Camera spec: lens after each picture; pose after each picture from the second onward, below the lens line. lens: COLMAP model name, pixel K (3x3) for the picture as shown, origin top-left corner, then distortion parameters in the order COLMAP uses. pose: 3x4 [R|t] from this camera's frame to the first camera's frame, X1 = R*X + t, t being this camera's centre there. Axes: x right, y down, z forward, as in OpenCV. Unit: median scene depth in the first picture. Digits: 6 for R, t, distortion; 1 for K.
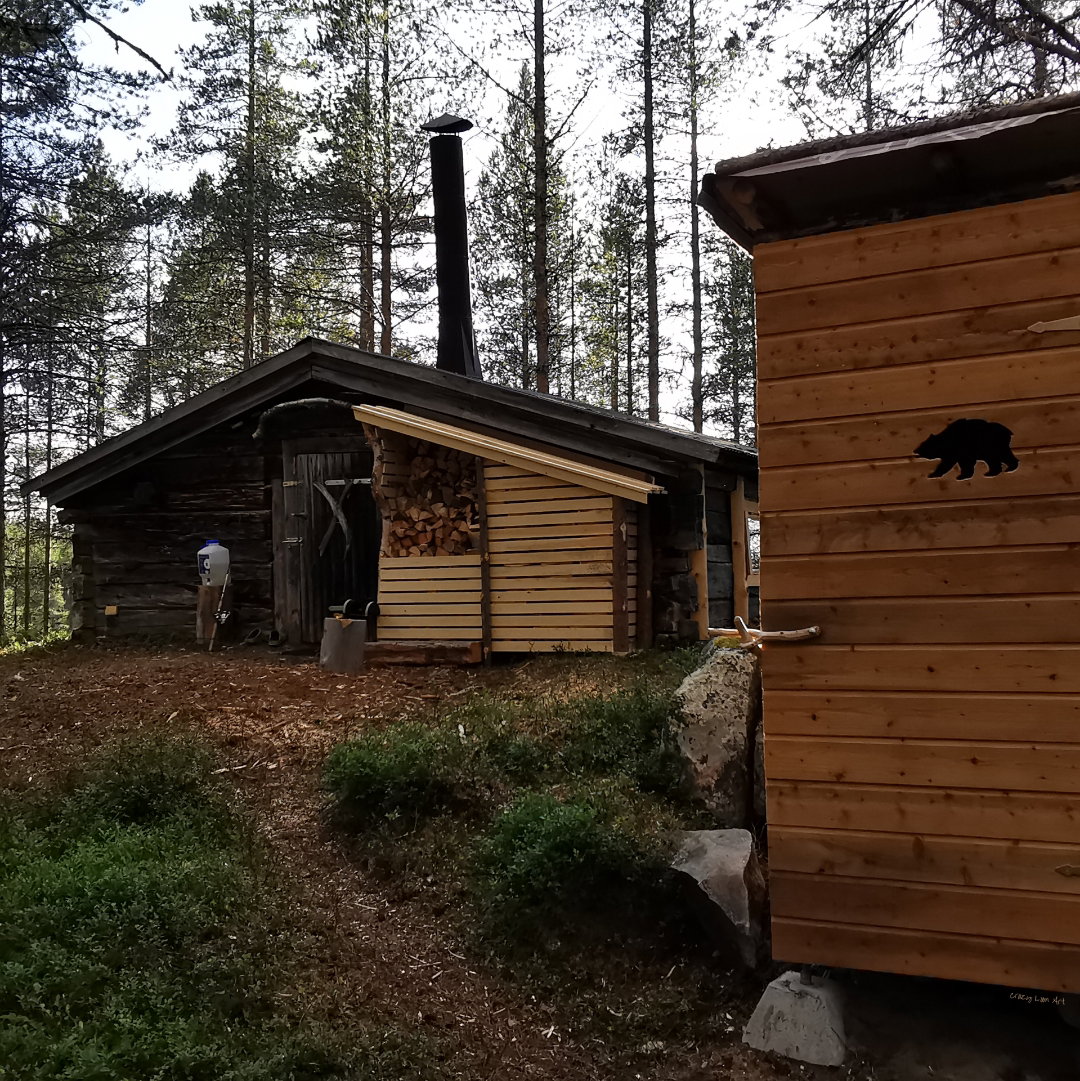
lens RADIAL K [[1246.7, 0, 540.0], [0, 1246.7, 540.5], [0, 0, 1]] dist [-0.004472, -0.007072]
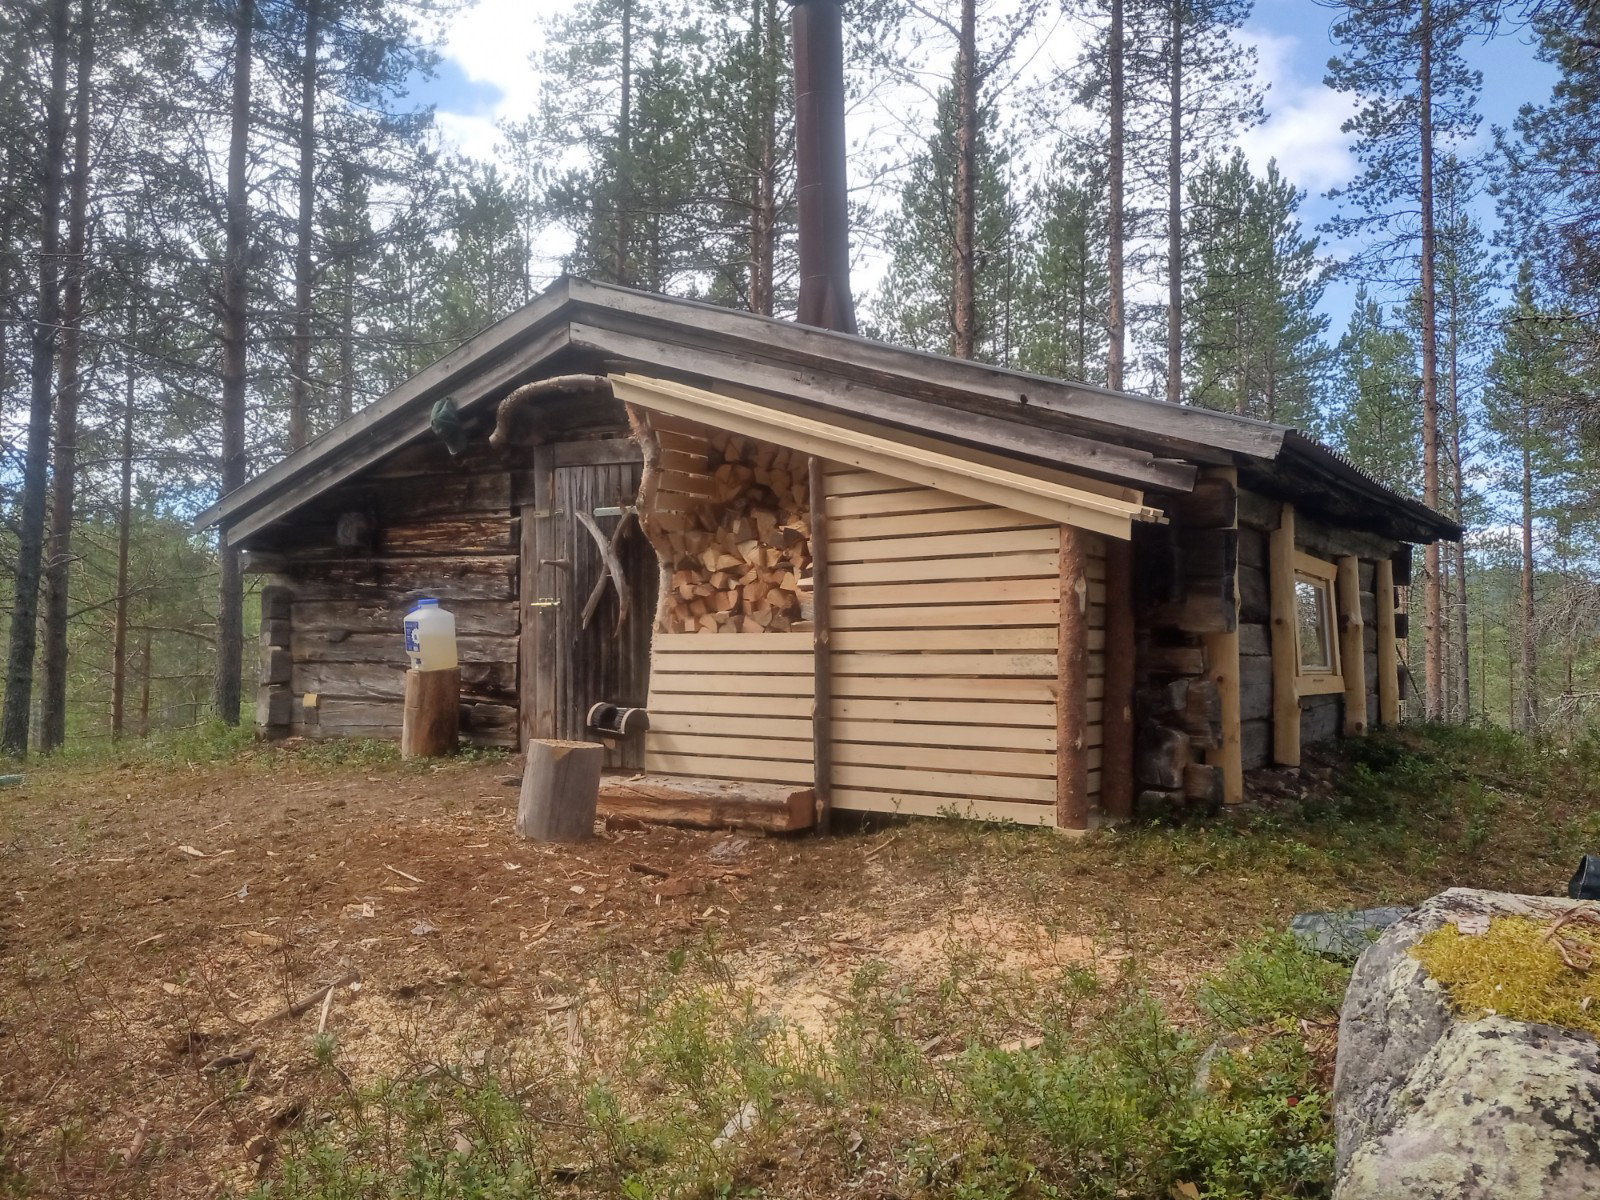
lens RADIAL K [[1249.9, 0, 773.7], [0, 1249.9, 609.0], [0, 0, 1]] dist [0.008094, 0.001657]
pose [[0.986738, 0.018599, -0.161255, 0.023161], [-0.018721, 0.999824, 0.000762, 0.000787], [0.161241, 0.002267, 0.986913, 0.430377]]
